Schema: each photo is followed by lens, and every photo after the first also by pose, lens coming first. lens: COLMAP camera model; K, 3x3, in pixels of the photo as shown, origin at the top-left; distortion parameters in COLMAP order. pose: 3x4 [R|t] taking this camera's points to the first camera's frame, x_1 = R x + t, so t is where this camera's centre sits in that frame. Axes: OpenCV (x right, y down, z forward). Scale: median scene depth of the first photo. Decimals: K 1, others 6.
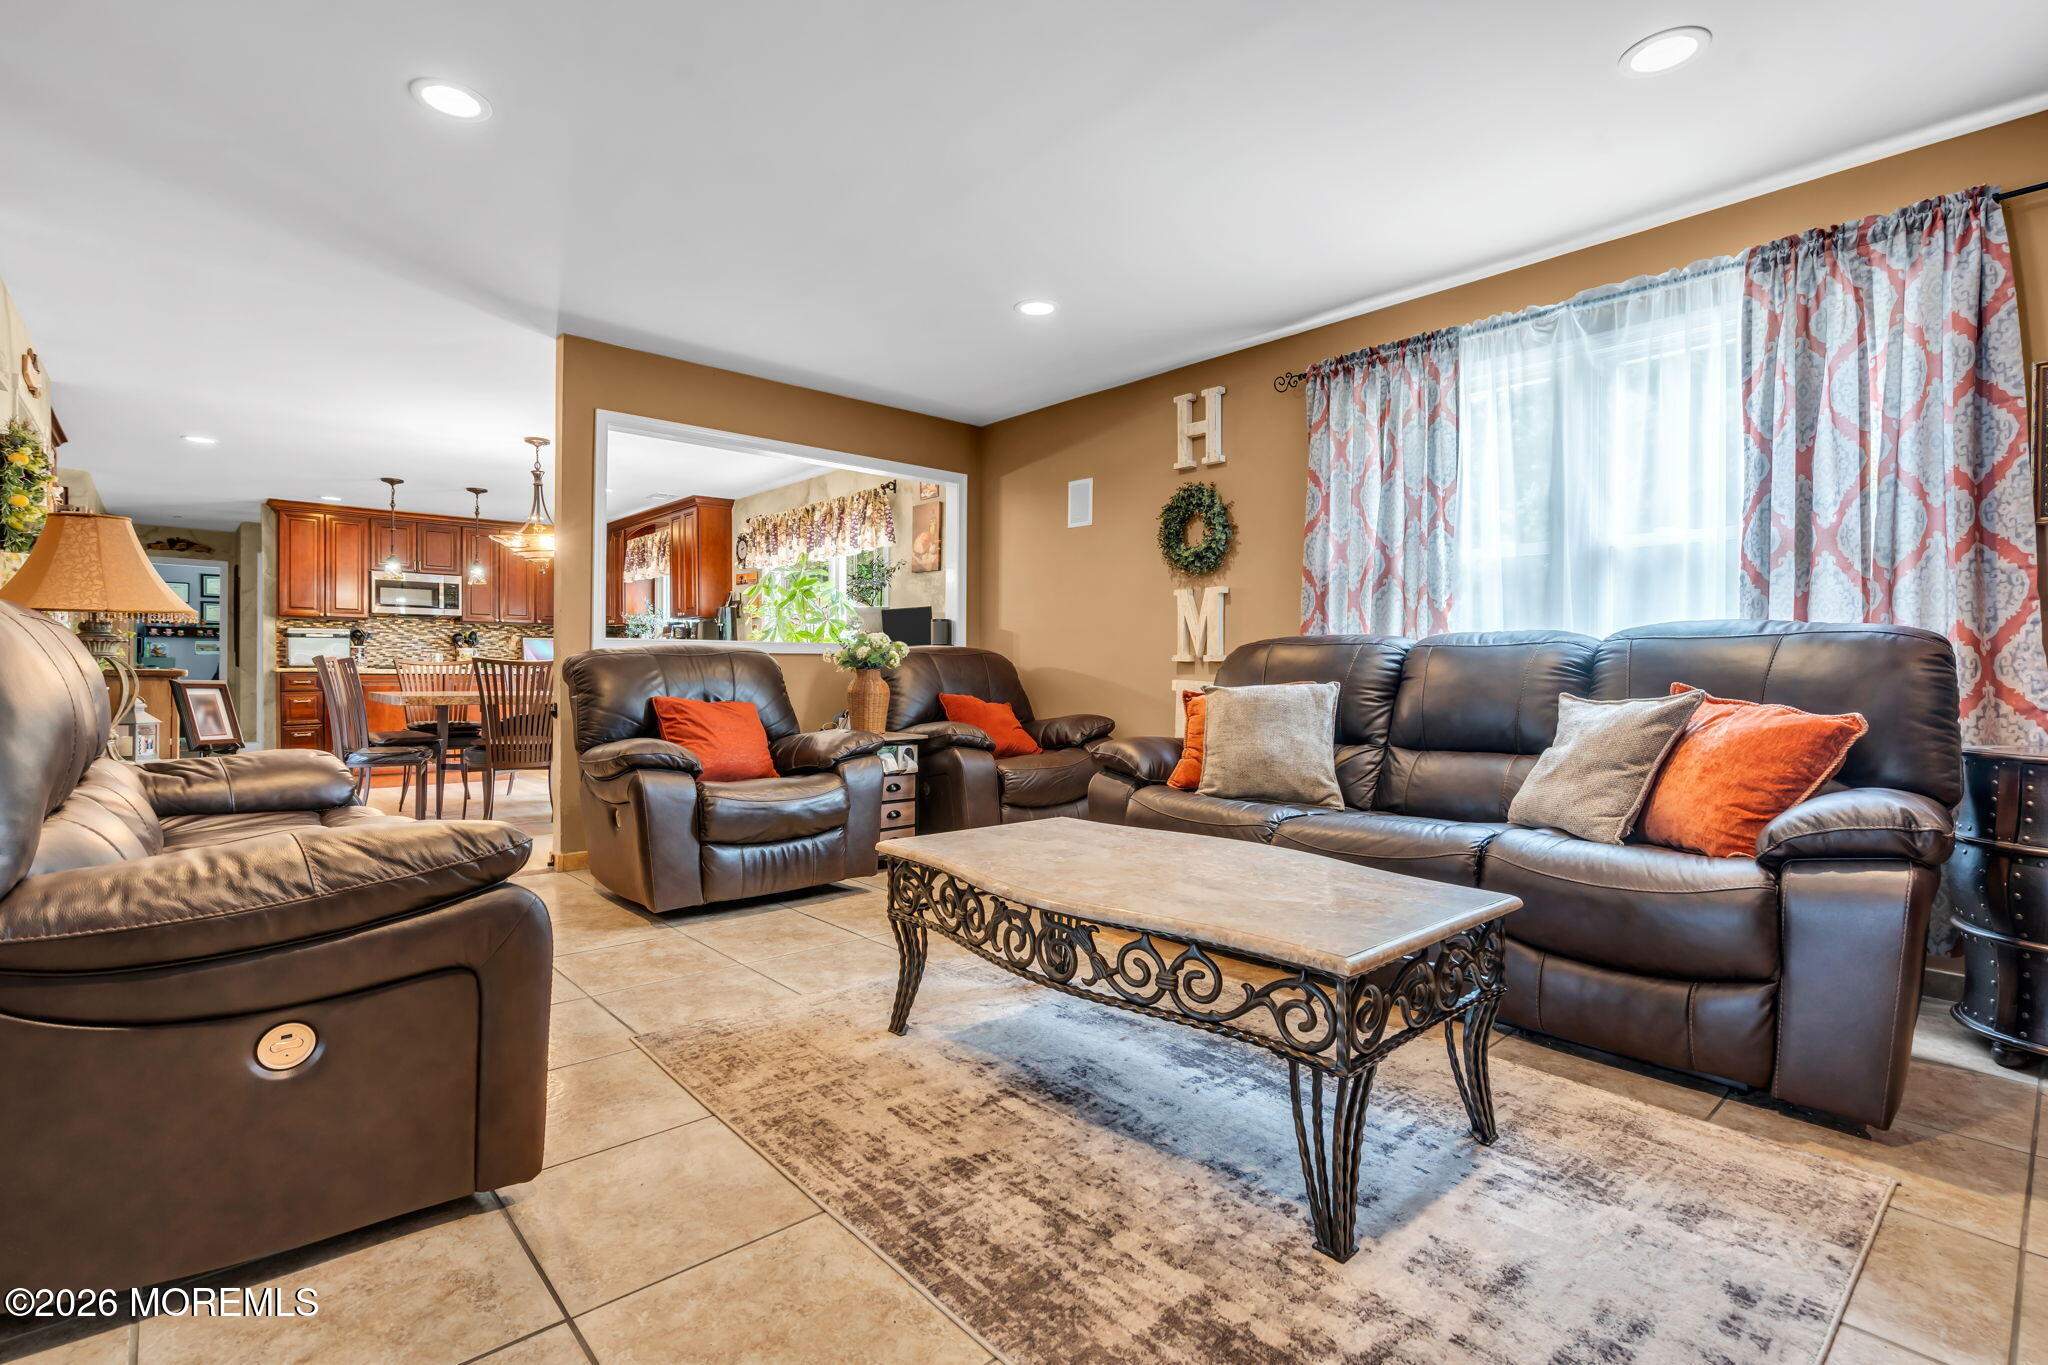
lens RADIAL K [[933.5, 0, 1018.6], [0, 933.5, 672.1], [0, 0, 1]] dist [-0.001027, -0.000355]
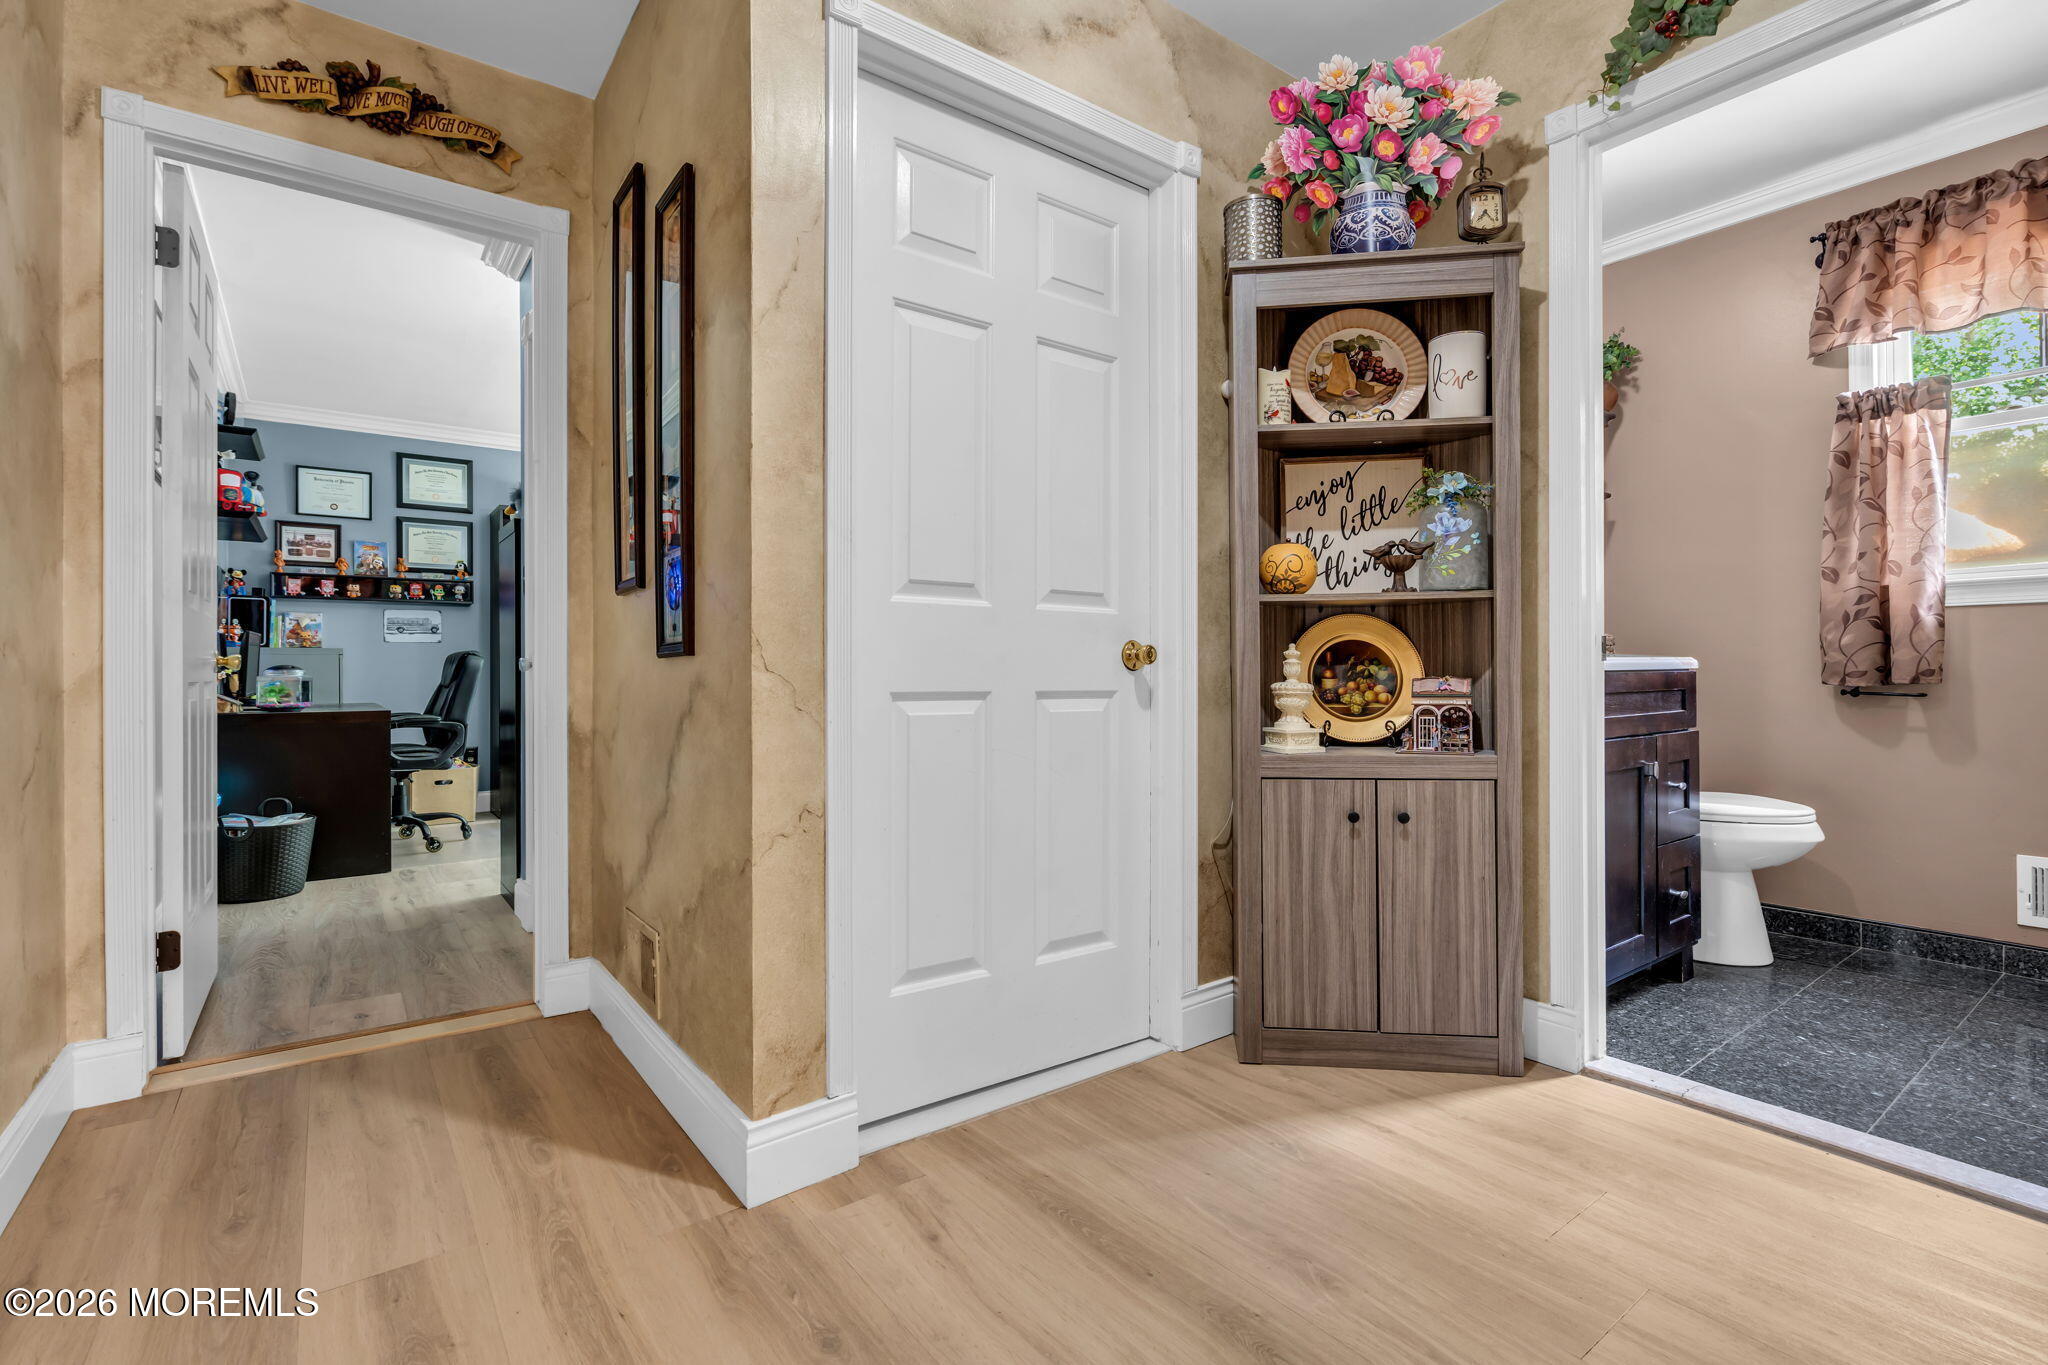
lens RADIAL K [[933.5, 0, 1018.6], [0, 933.5, 672.1], [0, 0, 1]] dist [-0.001027, -0.000355]
pose [[0.995270, -0.012656, -0.096324, -0.787449], [0.012449, 0.999919, -0.002749, -0.001064], [0.096351, 0.001537, 0.995346, 0.858338]]
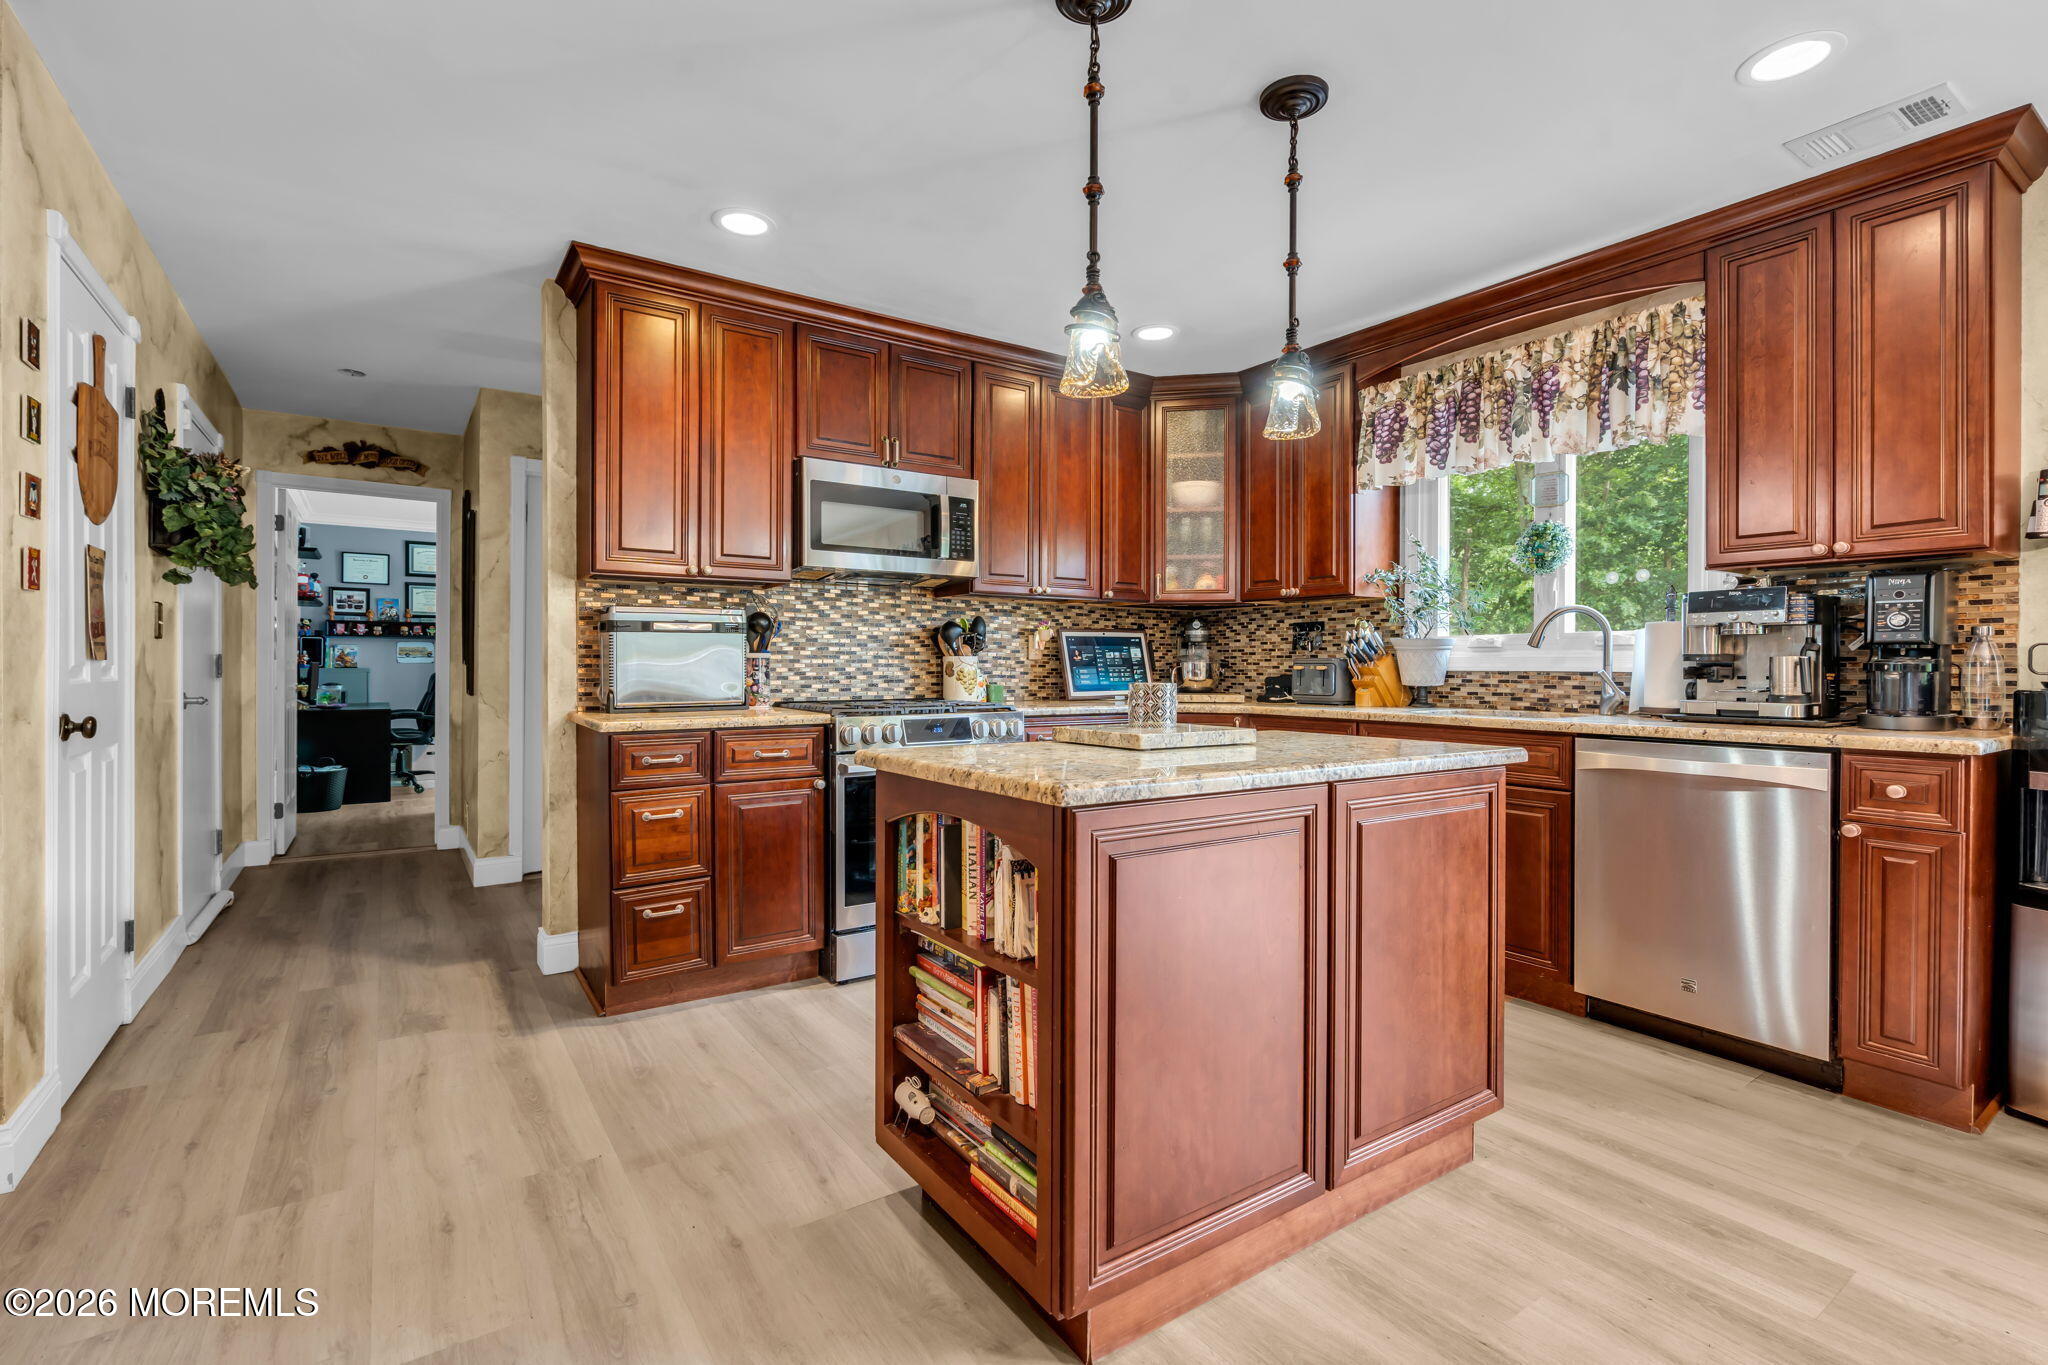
lens RADIAL K [[933.5, 0, 1018.6], [0, 933.5, 672.1], [0, 0, 1]] dist [-0.001027, -0.000355]
pose [[0.990202, -0.001945, -0.139627, -0.508974], [0.002484, 0.999990, 0.003687, -0.019705], [0.139619, -0.003997, 0.990197, 0.582819]]
